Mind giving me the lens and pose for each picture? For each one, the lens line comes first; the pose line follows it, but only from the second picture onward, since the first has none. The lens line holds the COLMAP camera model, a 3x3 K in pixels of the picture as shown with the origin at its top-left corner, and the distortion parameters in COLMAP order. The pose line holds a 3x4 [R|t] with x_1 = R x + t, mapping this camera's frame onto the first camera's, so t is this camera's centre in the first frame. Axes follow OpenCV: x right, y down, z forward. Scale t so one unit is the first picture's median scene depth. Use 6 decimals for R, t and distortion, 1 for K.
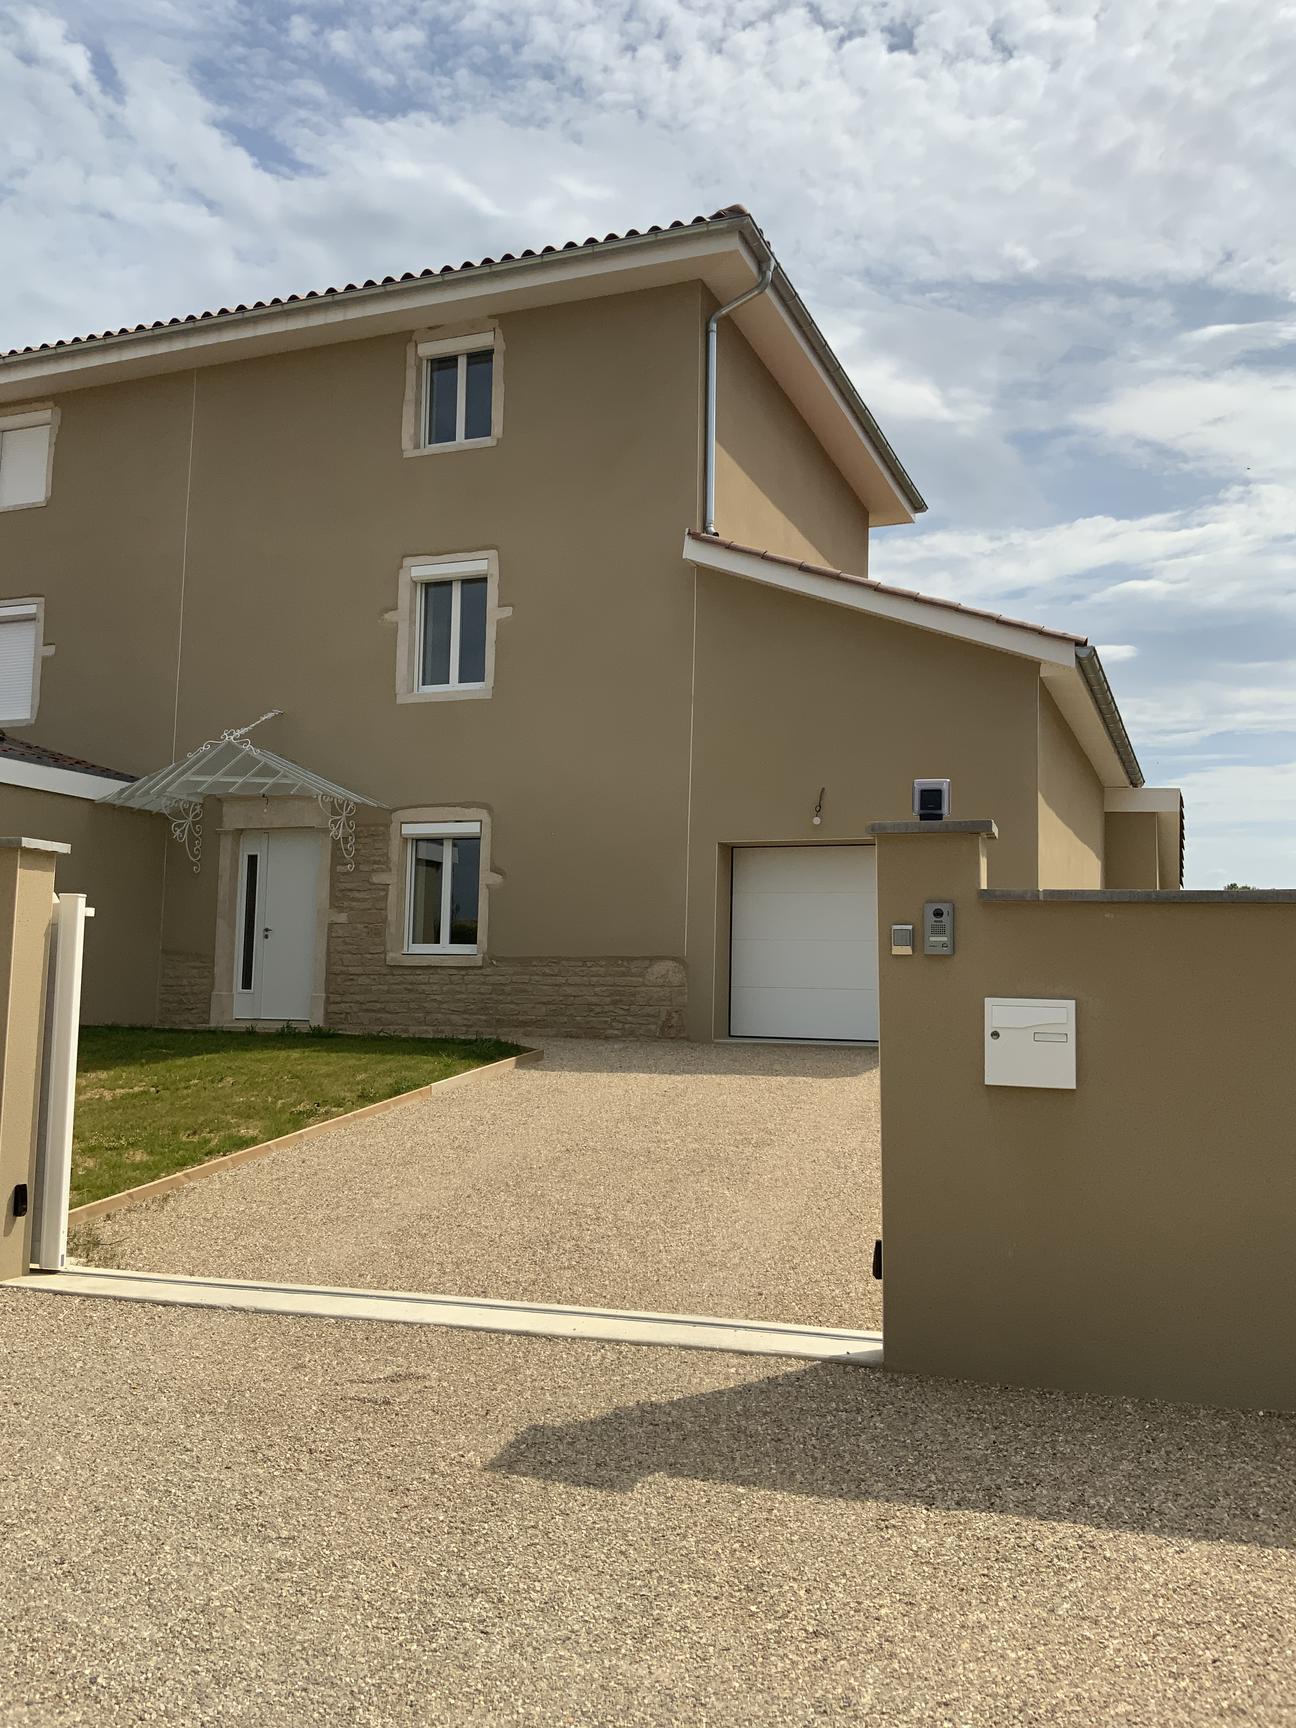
lens RADIAL K [[1453.3, 0, 648.0], [0, 1453.3, 864.0], [0, 0, 1]] dist [0.001508, 0.002288]
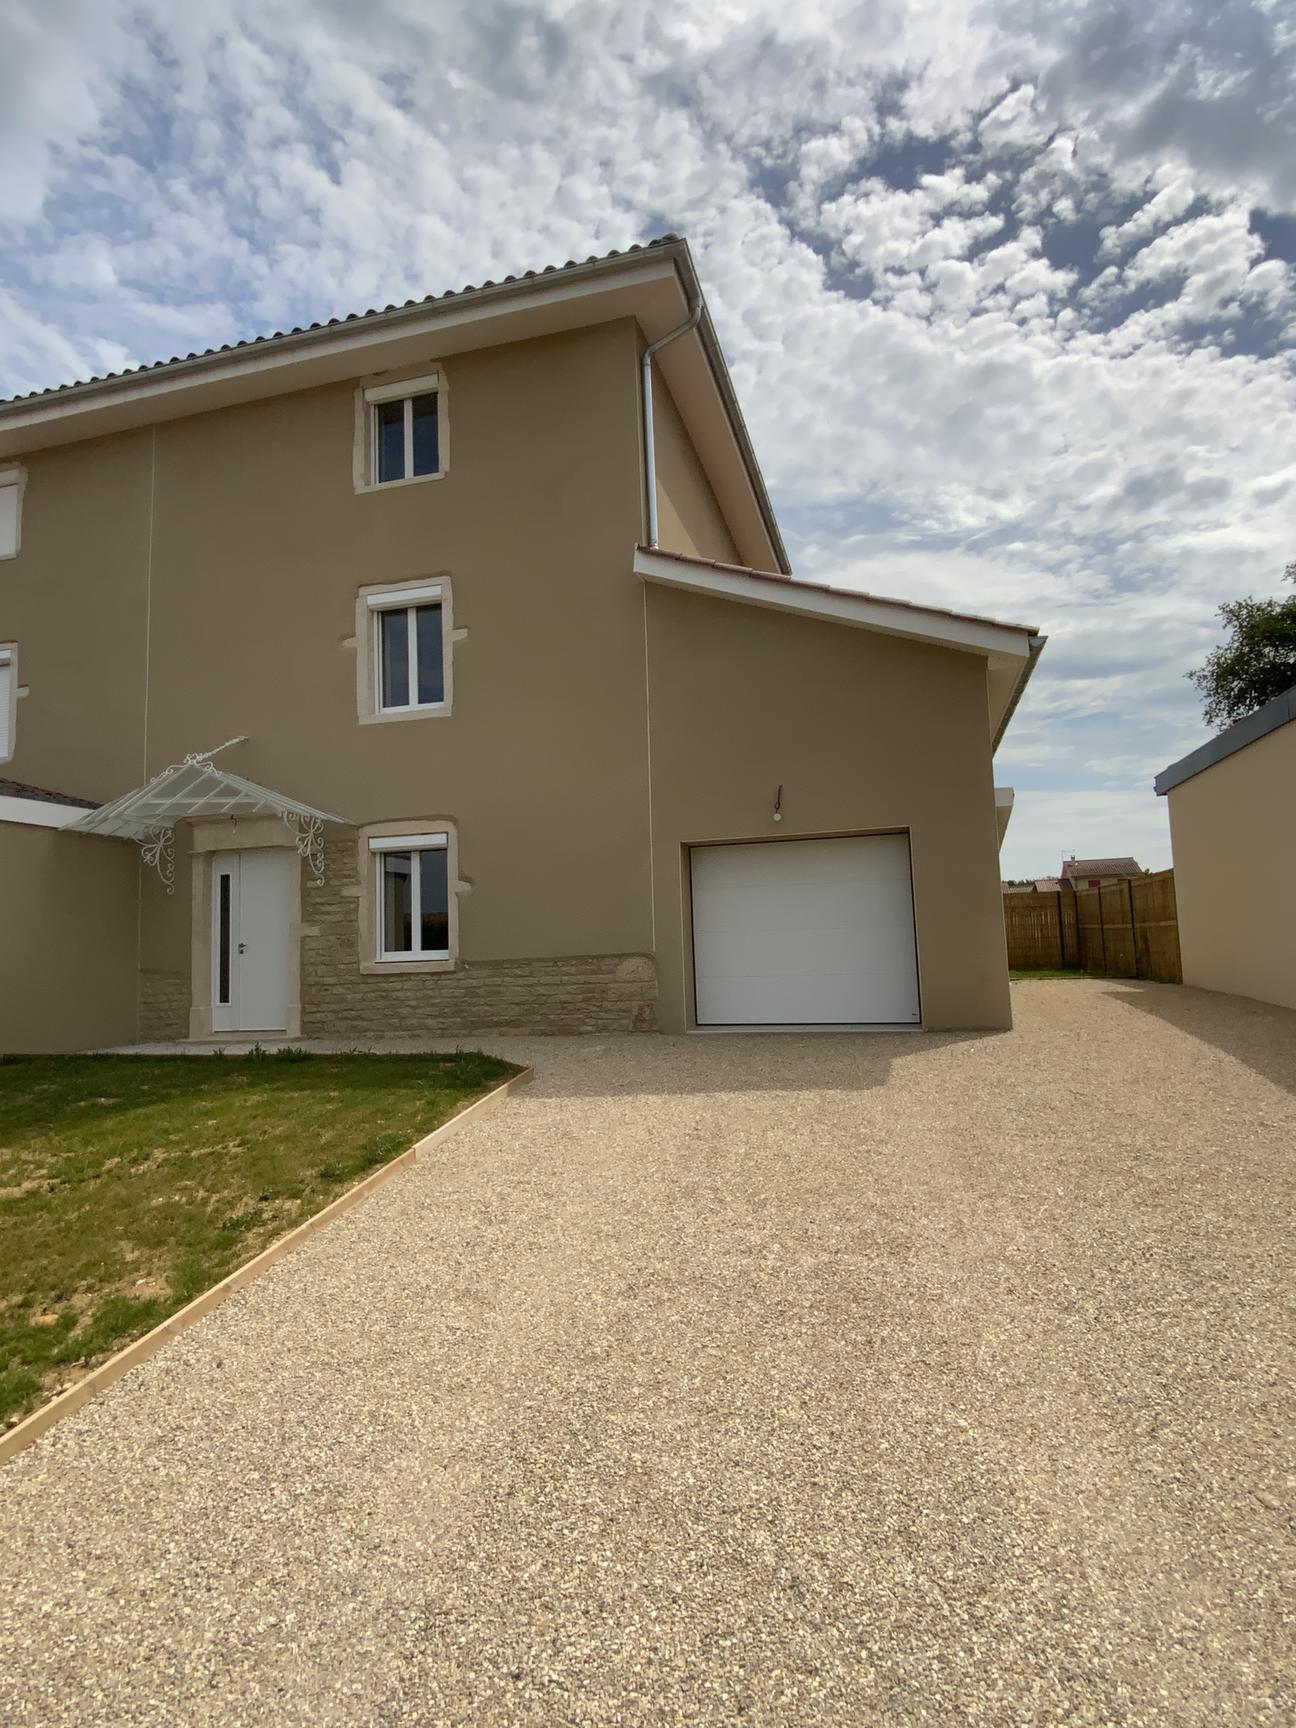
lens RADIAL K [[882.2, 0, 648.0], [0, 882.2, 864.0], [0, 0, 1]] dist [0.019497, -0.050811]
pose [[0.990578, -0.045704, 0.129100, -0.052966], [0.045953, 0.998943, 0.001051, -0.000736], [-0.129011, 0.004891, 0.991631, 0.340760]]
